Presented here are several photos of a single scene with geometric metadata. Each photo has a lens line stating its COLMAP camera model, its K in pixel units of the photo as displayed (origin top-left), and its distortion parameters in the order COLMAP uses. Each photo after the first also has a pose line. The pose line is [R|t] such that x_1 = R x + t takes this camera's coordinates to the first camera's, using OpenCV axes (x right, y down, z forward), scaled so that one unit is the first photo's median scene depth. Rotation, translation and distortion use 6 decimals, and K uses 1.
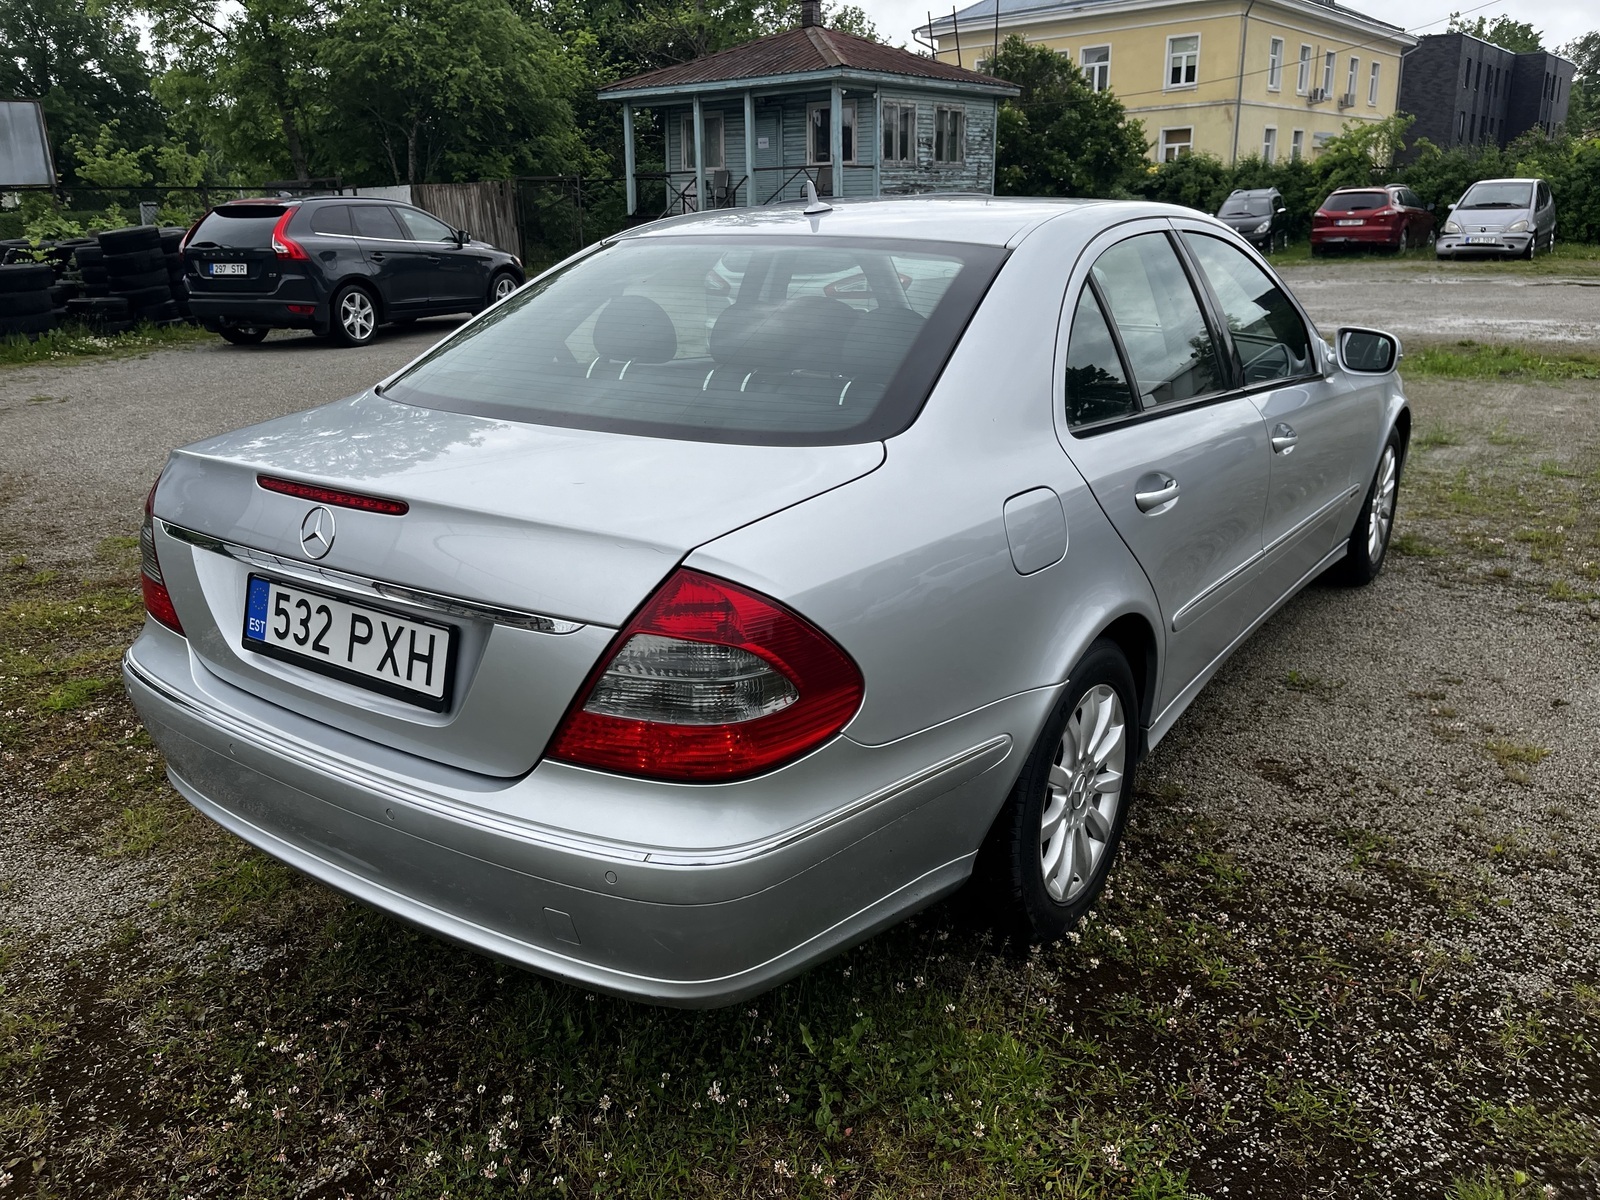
lens RADIAL K [[1401.6, 0, 800.0], [0, 1401.6, 600.0], [0, 0, 1]] dist [-0.000817, -0.001121]
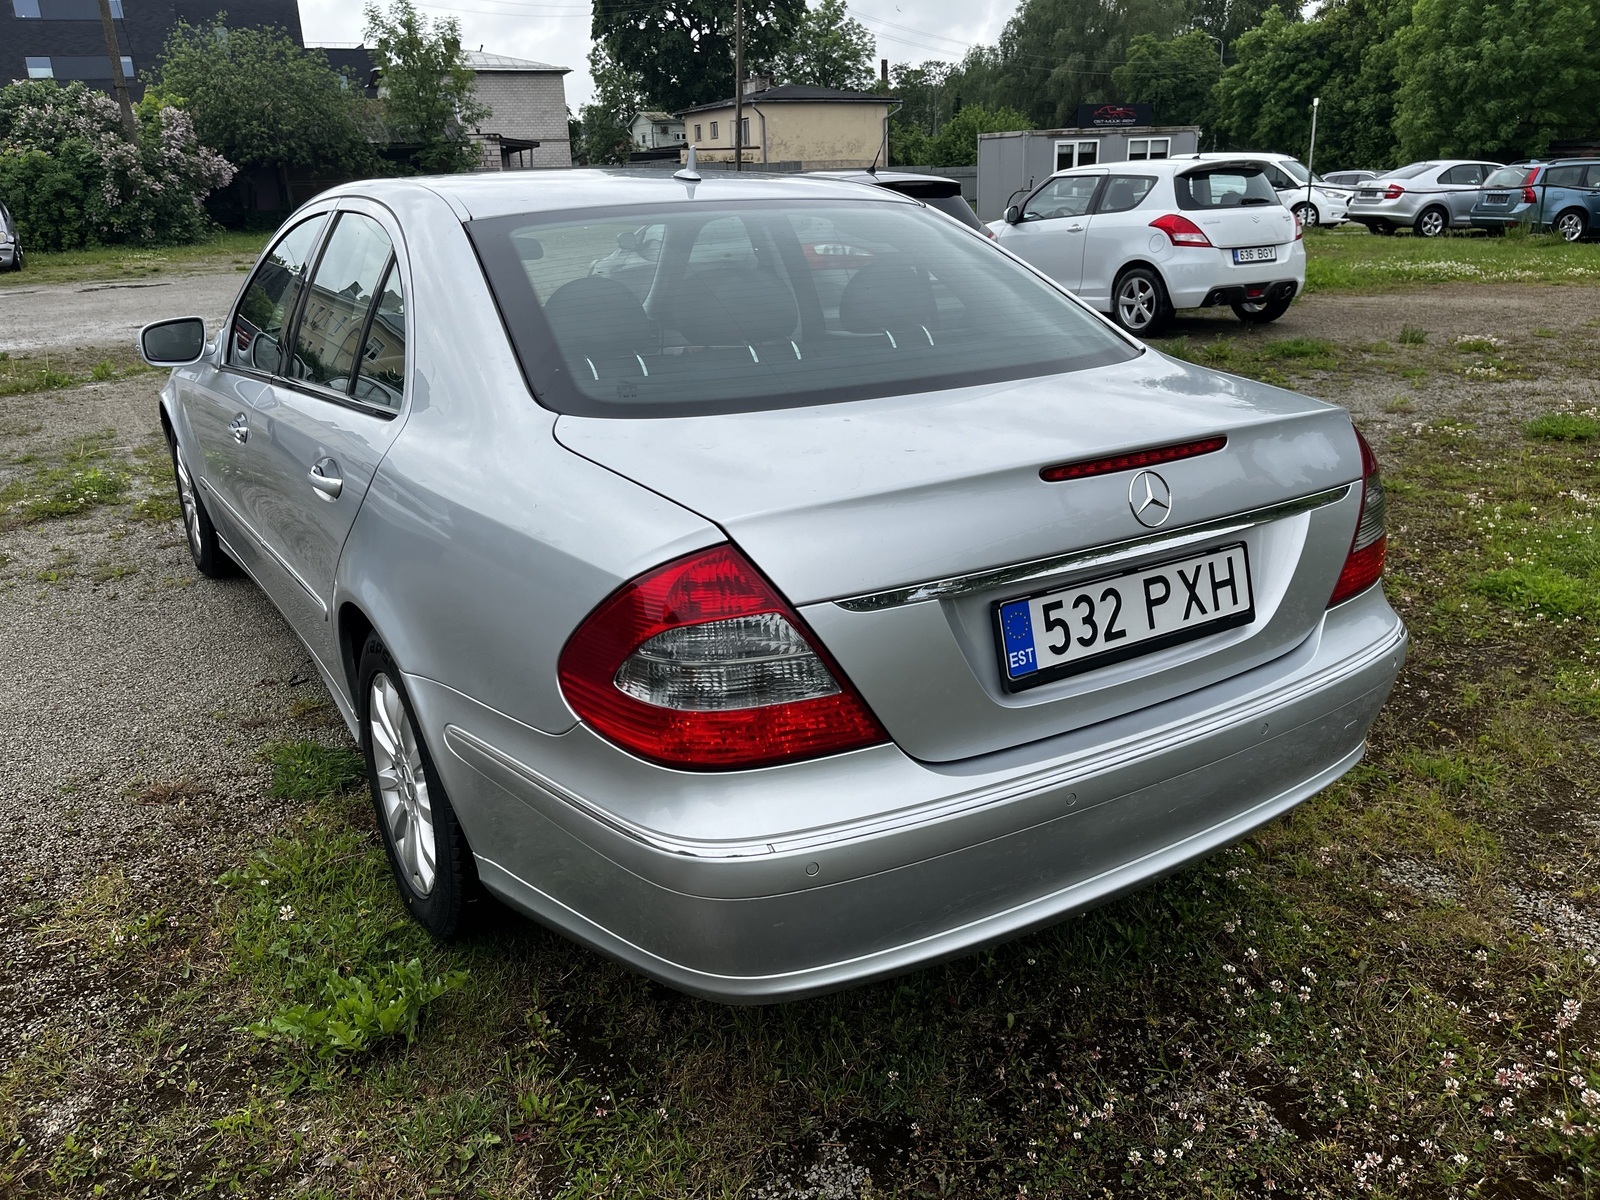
lens RADIAL K [[1201.7, 0, 800.0], [0, 1201.7, 600.0], [0, 0, 1]] dist [0.004747, 0.002243]
pose [[0.328959, -0.294411, 0.897278, -1.100104], [0.273545, 0.939132, 0.207858, -0.204438], [-0.903858, 0.177069, 0.389470, 0.875658]]
